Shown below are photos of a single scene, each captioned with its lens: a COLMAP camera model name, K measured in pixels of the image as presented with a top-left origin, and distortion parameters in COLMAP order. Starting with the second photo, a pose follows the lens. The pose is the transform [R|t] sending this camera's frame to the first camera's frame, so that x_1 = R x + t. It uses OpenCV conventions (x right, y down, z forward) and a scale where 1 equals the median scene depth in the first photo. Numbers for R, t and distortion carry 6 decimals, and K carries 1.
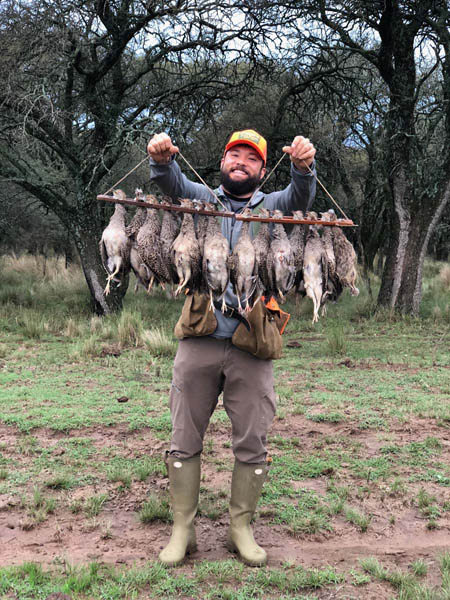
lens RADIAL K [[901.7, 0, 223.3], [0, 901.7, 300.4], [0, 0, 1]] dist [0.035895, 0.000000]
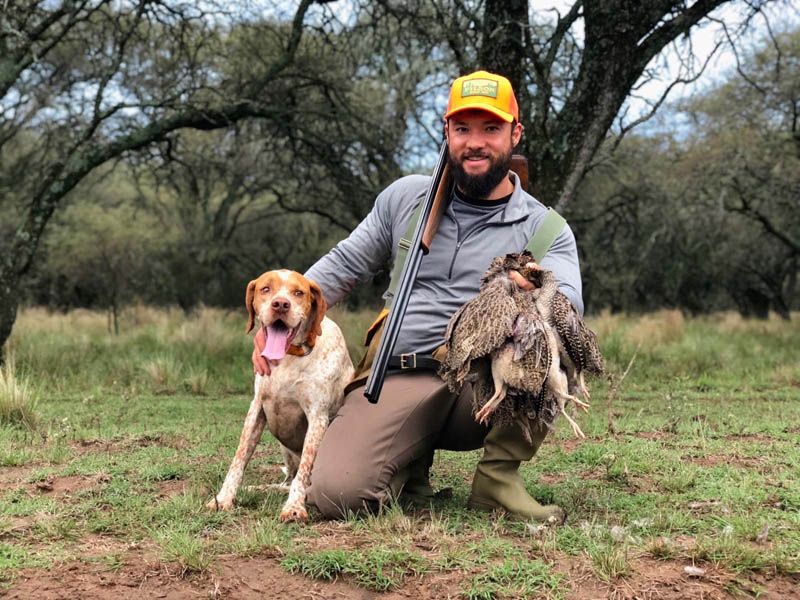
lens RADIAL K [[1202.2, 0, 402.2], [0, 1202.2, 299.1], [0, 0, 1]] dist [0.035895, 0.000000]
pose [[0.991181, 0.013170, 0.131858, 0.033960], [-0.003051, 0.997053, -0.076653, 0.033049], [-0.132479, 0.075575, 0.988300, 0.270466]]
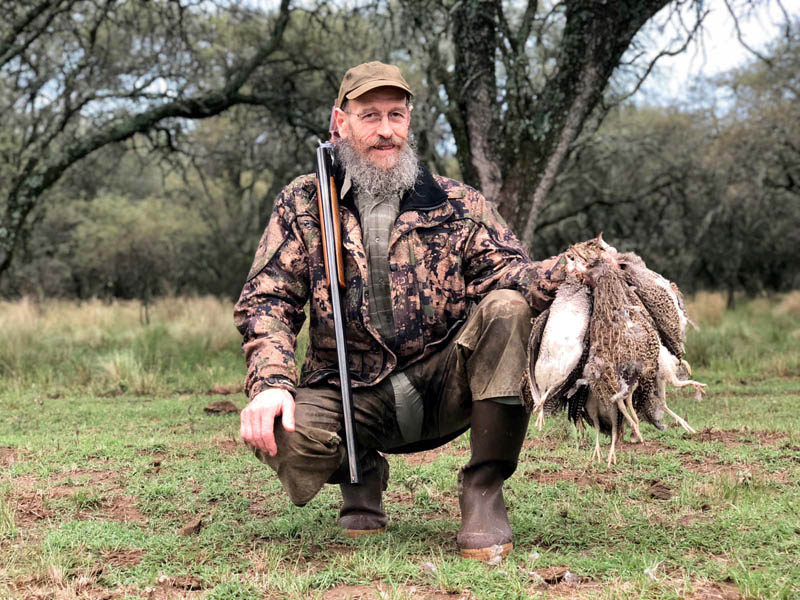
lens RADIAL K [[1202.2, 0, 400.0], [0, 1202.2, 301.0], [0, 0, 1]] dist [0.035895, 0.000000]
pose [[0.997886, -0.005811, 0.064729, 0.100687], [0.009864, 0.997998, -0.062479, 0.027064], [-0.064236, 0.062986, 0.995945, 0.293988]]
